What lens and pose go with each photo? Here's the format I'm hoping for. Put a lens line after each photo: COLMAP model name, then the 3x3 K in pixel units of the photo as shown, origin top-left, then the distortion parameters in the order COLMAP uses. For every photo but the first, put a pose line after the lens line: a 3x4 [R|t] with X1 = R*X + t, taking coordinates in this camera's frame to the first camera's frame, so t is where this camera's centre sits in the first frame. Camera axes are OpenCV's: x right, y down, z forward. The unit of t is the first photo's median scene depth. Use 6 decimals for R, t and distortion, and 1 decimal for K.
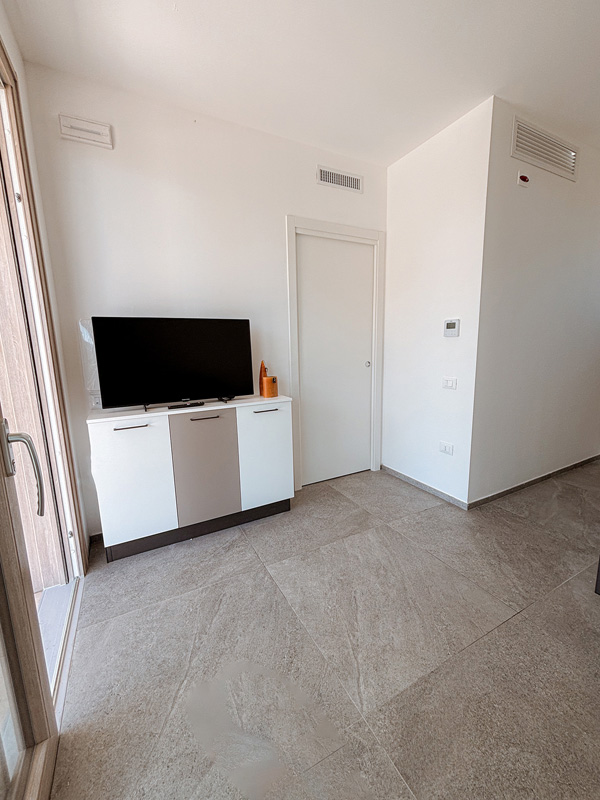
lens RADIAL K [[337.2, 0, 309.9], [0, 337.2, 400.3], [0, 0, 1]] dist [0.001313, 0.000504]
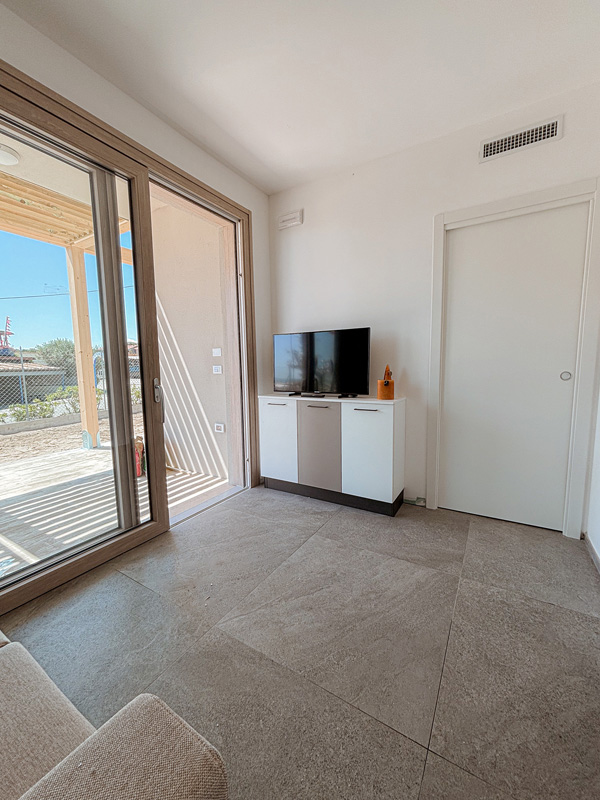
lens RADIAL K [[323.5, 0, 300.0], [0, 323.5, 400.0], [0, 0, 1]] dist [0.002204, 0.000310]
pose [[0.501664, 0.110380, -0.857991, 0.676190], [-0.144031, 0.988640, 0.042973, -0.014366], [0.852988, 0.102019, 0.511863, 0.288522]]
